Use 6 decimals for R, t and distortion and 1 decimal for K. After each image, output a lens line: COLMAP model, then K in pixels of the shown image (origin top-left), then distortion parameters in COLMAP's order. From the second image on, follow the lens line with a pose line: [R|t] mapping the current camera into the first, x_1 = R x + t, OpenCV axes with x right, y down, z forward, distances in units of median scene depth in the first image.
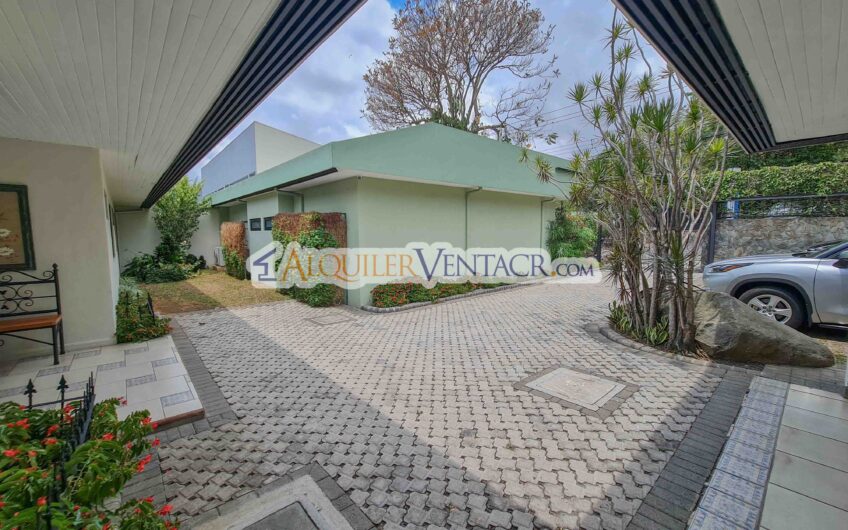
lens RADIAL K [[344.6, 0, 419.6], [0, 344.6, 263.1], [0, 0, 1]] dist [-0.008091, 0.002644]
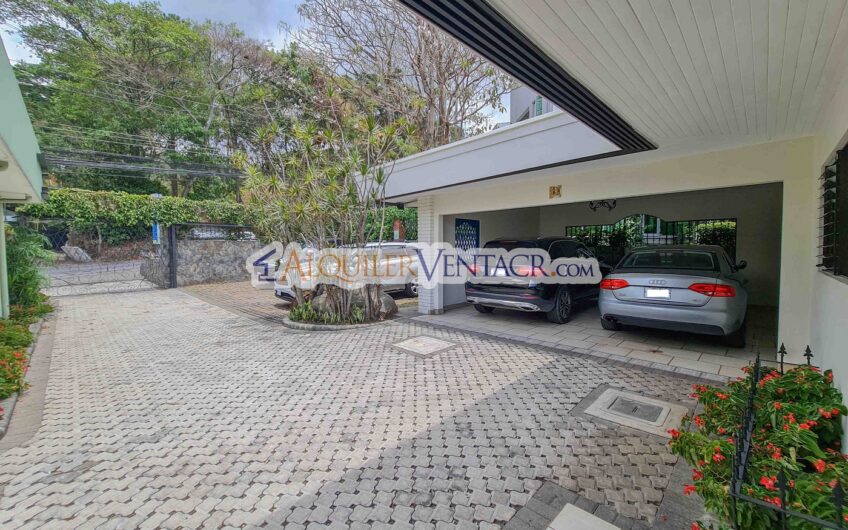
lens RADIAL K [[344.6, 0, 418.1], [0, 344.6, 264.9], [0, 0, 1]] dist [-0.008091, 0.002644]
pose [[-0.068140, -0.035370, 0.997049, -0.985656], [0.096951, 0.994407, 0.041902, -0.056358], [-0.992954, 0.099520, -0.064329, 1.019517]]
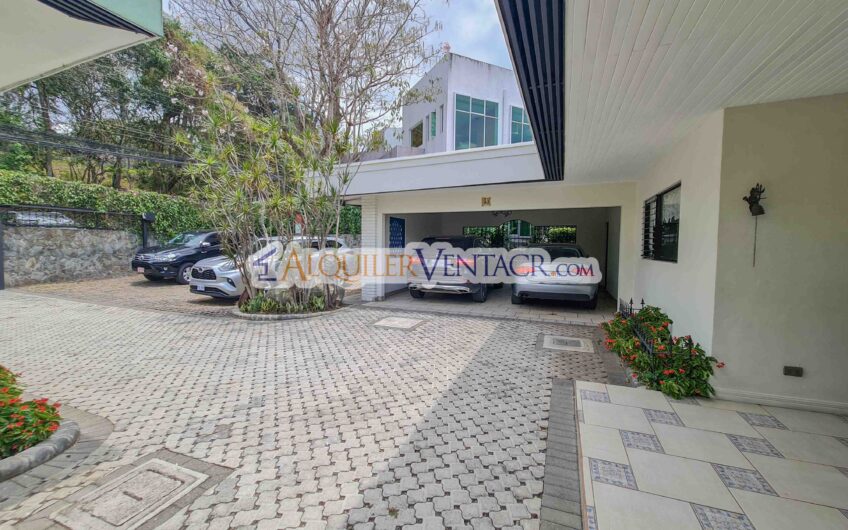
lens RADIAL K [[344.6, 0, 417.9], [0, 344.6, 265.6], [0, 0, 1]] dist [-0.008091, 0.002644]
pose [[-0.443399, -0.047024, 0.895090, -1.148063], [0.076325, 0.993015, 0.089977, -0.095500], [-0.893069, 0.108214, -0.436713, 1.572014]]
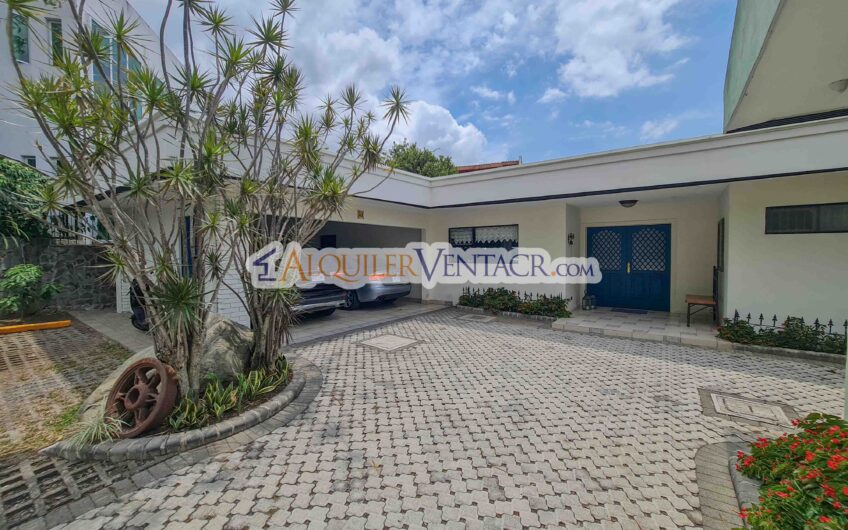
lens RADIAL K [[344.6, 0, 417.1], [0, 344.6, 259.2], [0, 0, 1]] dist [-0.008091, 0.002644]
pose [[-0.977626, 0.014218, -0.209868, 0.626930], [-0.008676, 0.994138, 0.107766, -0.216230], [0.210170, 0.107175, -0.971773, 2.462984]]
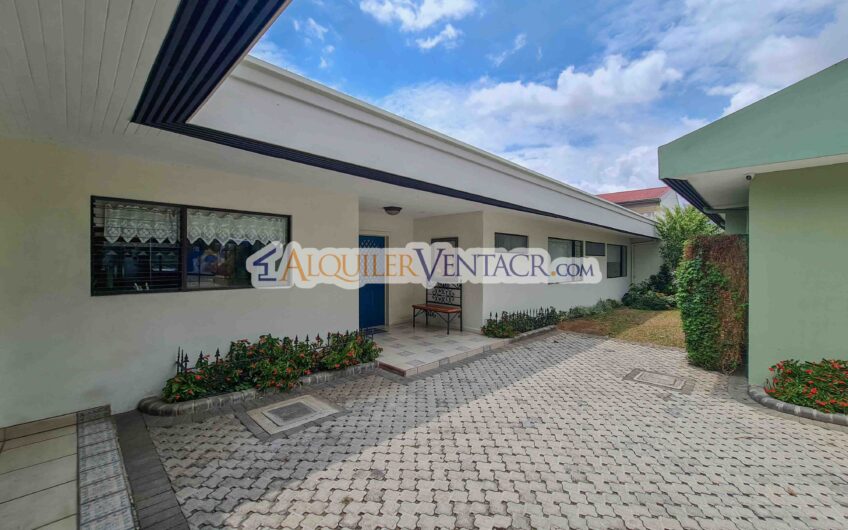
lens RADIAL K [[344.6, 0, 415.5], [0, 344.6, 260.7], [0, 0, 1]] dist [-0.008091, 0.002644]
pose [[0.064669, 0.002319, -0.997904, 0.798430], [-0.091906, 0.995761, -0.003642, -0.074704], [0.993666, 0.091949, 0.064608, 0.717388]]
